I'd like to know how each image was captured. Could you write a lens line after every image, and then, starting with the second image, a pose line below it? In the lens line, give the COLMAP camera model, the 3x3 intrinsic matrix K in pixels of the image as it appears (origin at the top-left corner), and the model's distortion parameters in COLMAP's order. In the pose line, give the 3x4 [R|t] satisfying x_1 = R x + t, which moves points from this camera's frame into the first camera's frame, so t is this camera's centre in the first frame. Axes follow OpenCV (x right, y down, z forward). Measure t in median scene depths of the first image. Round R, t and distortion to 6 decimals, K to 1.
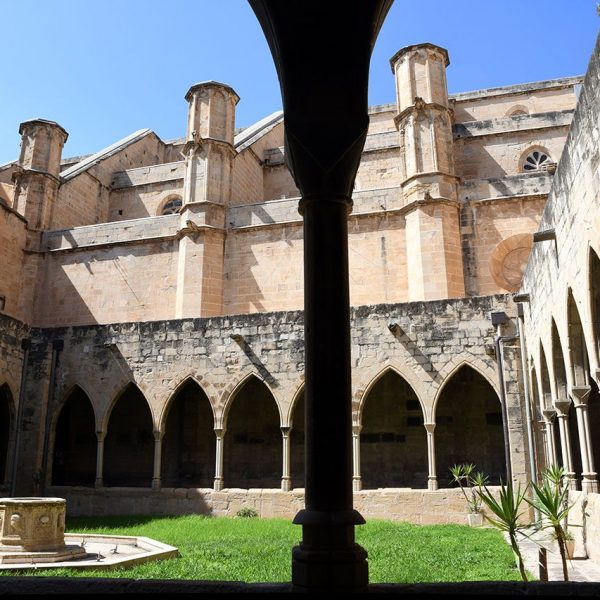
lens RADIAL K [[784.9, 0, 300.0], [0, 784.9, 300.0], [0, 0, 1]] dist [-0.086614, 0.004965]
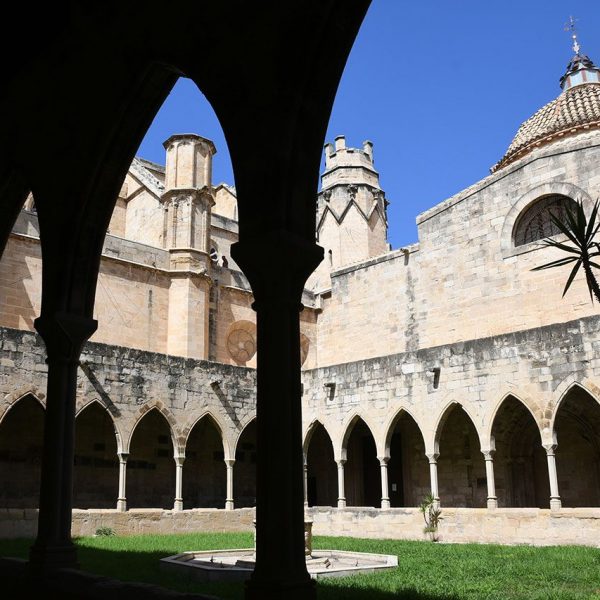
lens RADIAL K [[984.3, 0, 300.0], [0, 984.3, 300.0], [0, 0, 1]] dist [-0.126945, 0.048068]
pose [[0.350848, 0.191300, 0.916684, -1.207834], [-0.214166, 0.969358, -0.120324, 0.063154], [-0.911613, -0.154107, 0.381068, 0.272019]]
